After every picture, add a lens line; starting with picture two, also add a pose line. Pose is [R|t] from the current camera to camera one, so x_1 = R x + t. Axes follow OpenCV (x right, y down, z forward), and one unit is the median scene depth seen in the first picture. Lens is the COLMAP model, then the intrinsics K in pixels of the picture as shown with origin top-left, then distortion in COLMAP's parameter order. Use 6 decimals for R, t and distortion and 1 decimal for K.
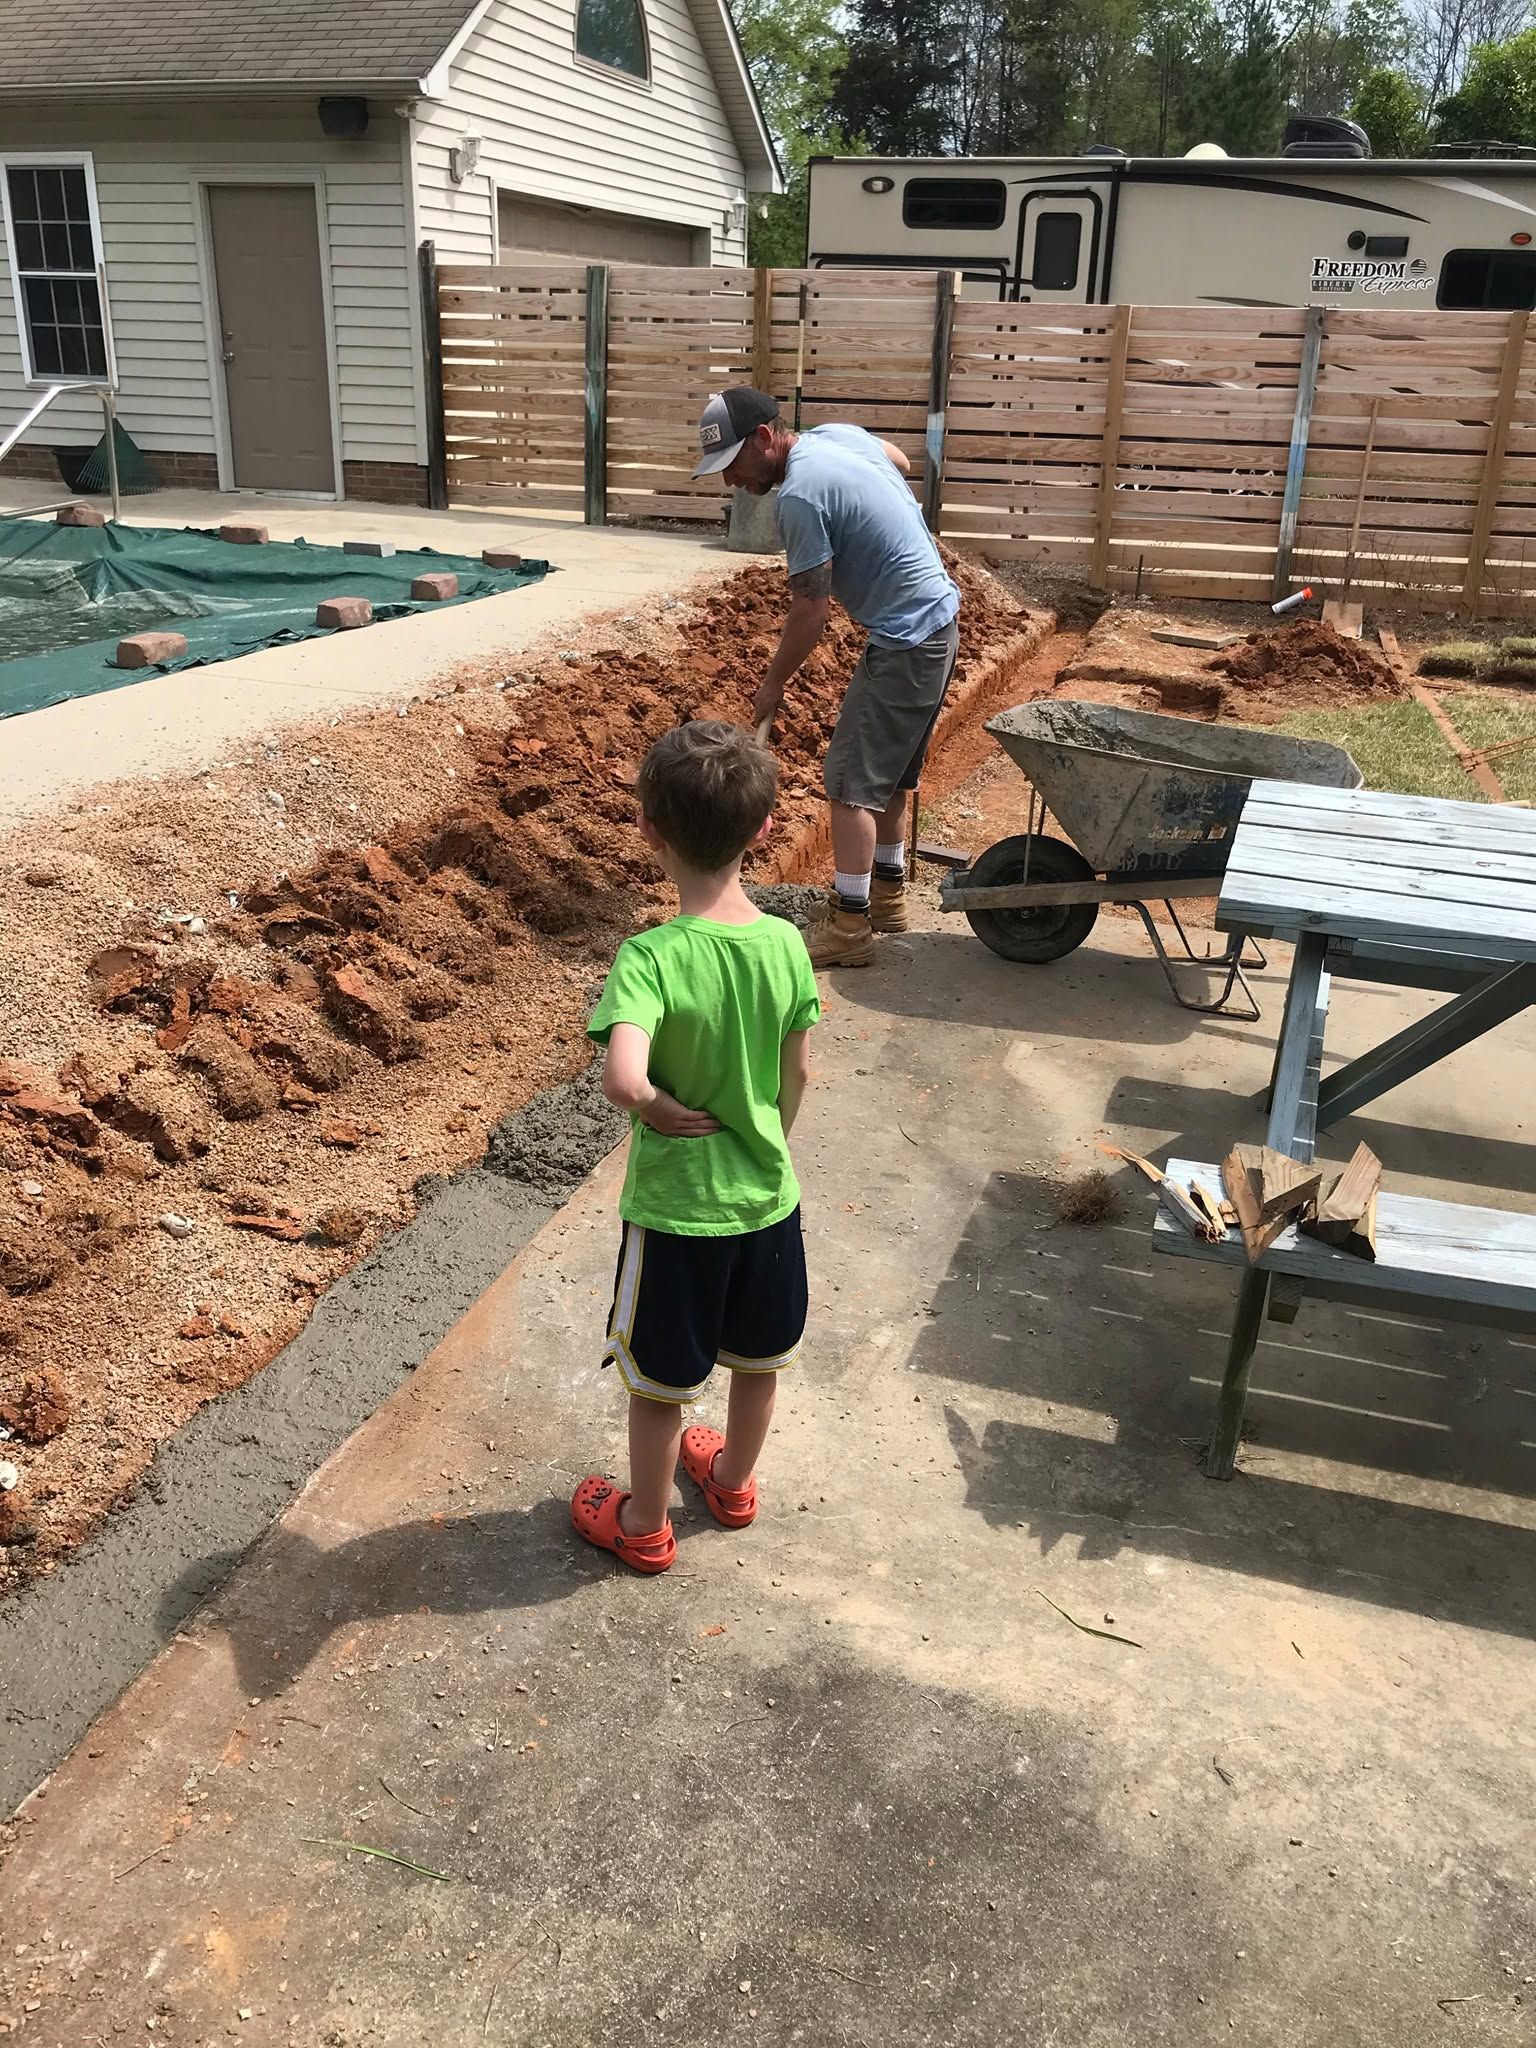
lens RADIAL K [[1659.8, 0, 769.9], [0, 1659.8, 1021.0], [0, 0, 1]] dist [0.018654, 0.000040]
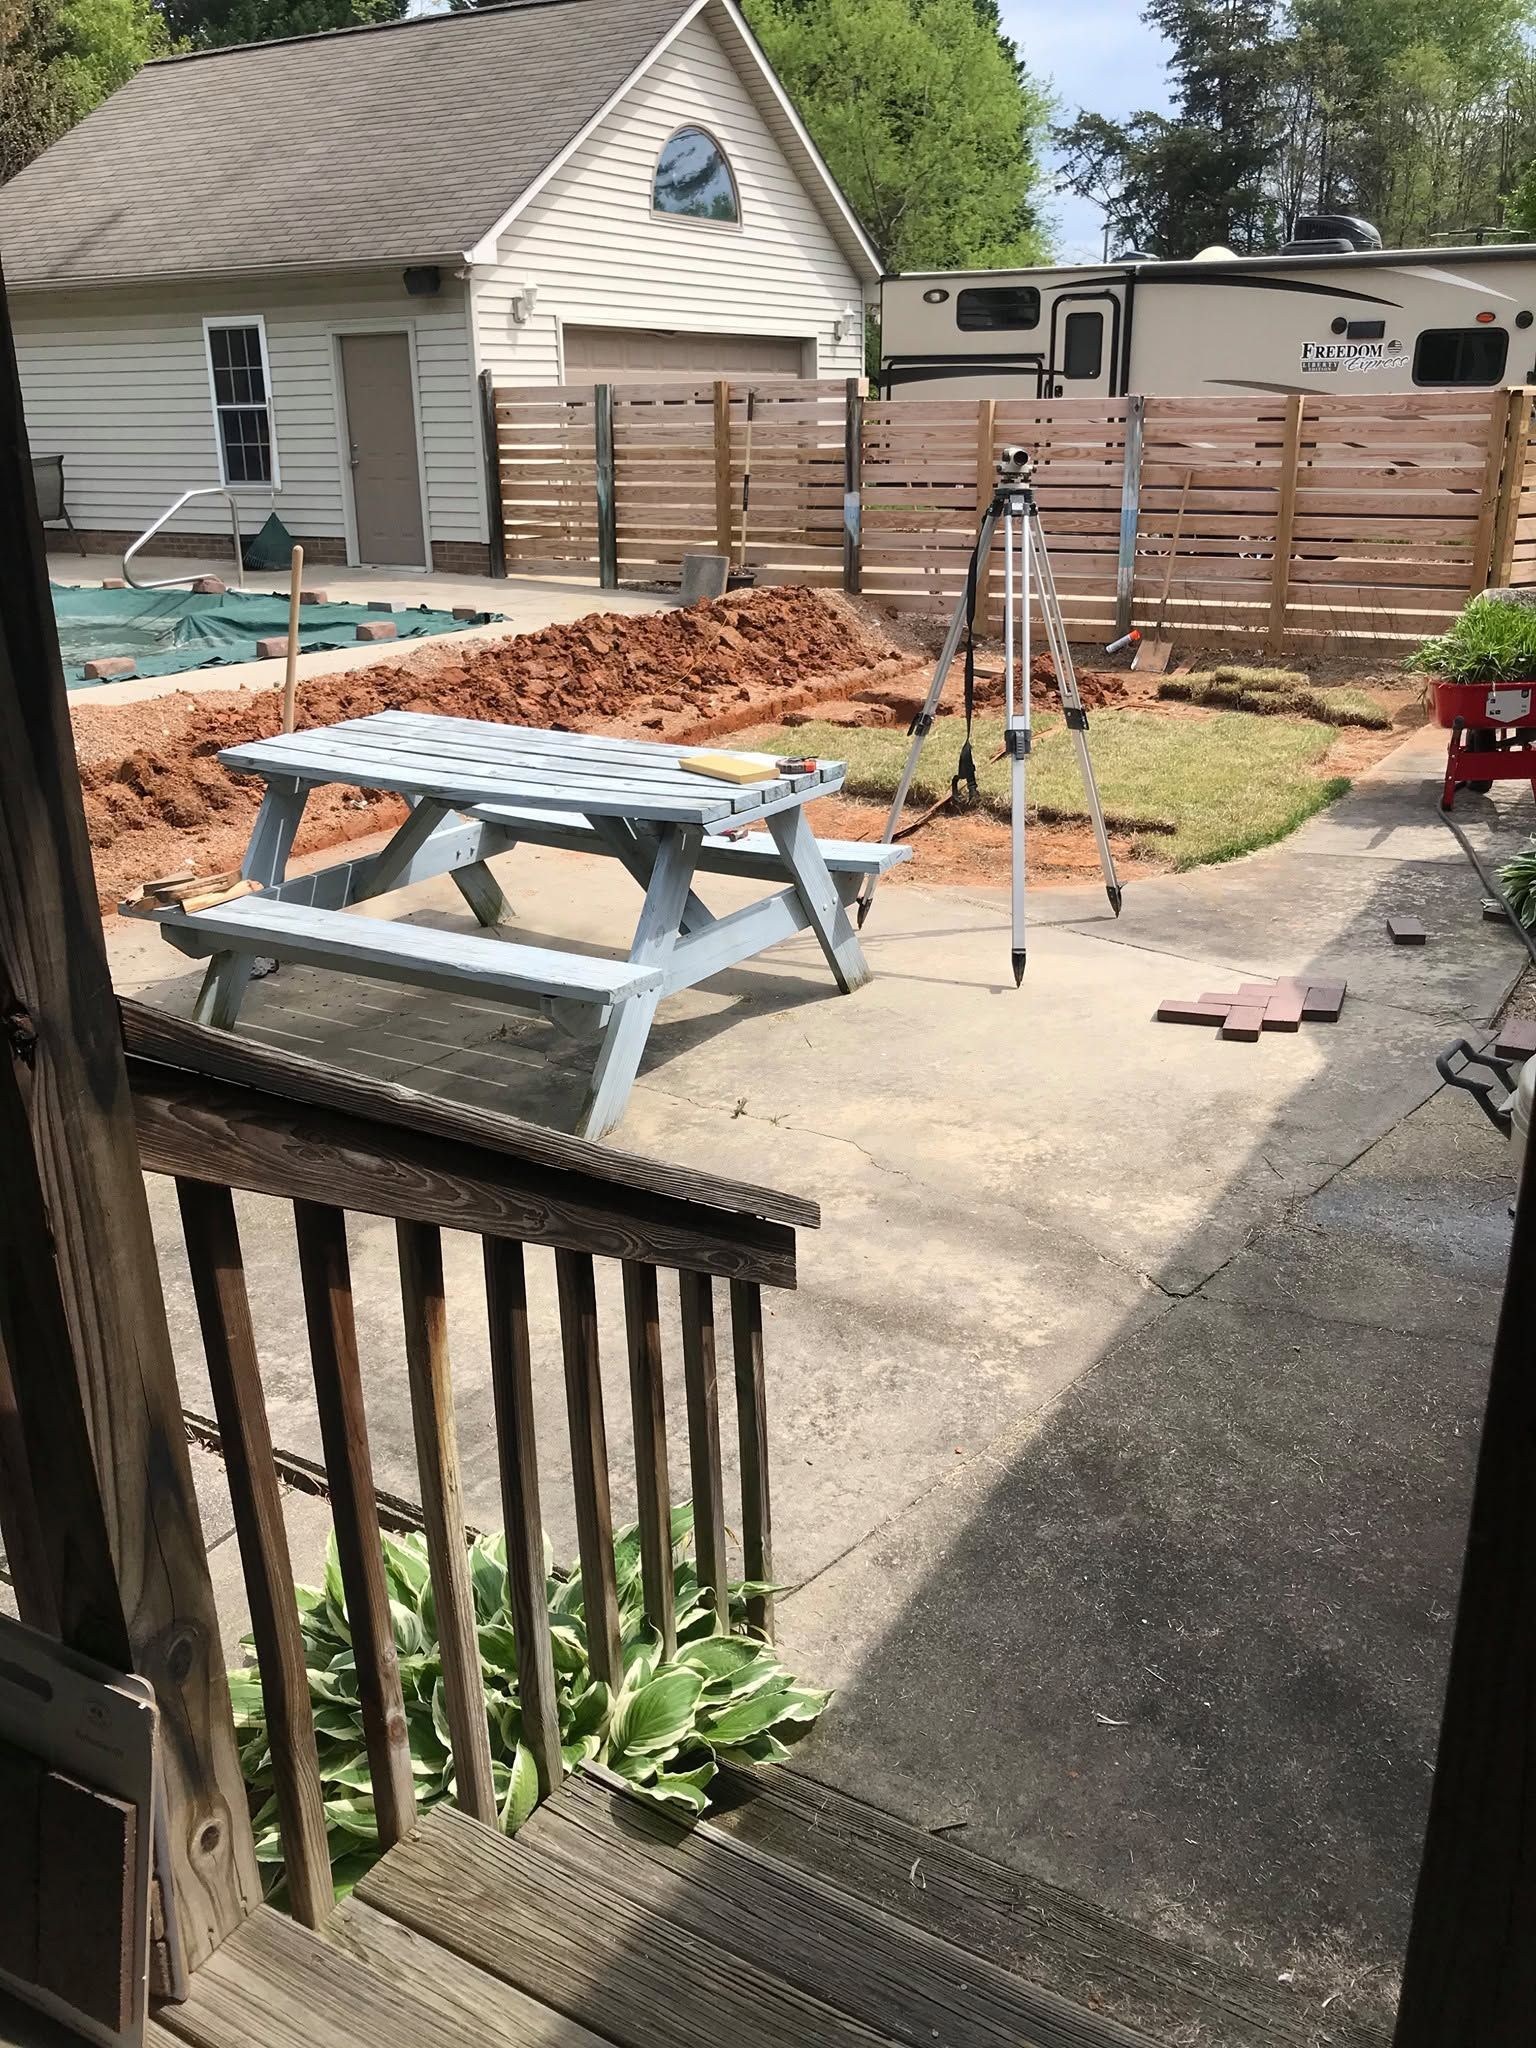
lens RADIAL K [[1659.8, 0, 761.2], [0, 1659.8, 1014.2], [0, 0, 1]] dist [0.018654, 0.000040]
pose [[0.972907, 0.043400, -0.227085, 0.301408], [-0.053782, 0.997762, -0.039732, 0.061698], [0.224853, 0.050869, 0.973064, -0.163155]]
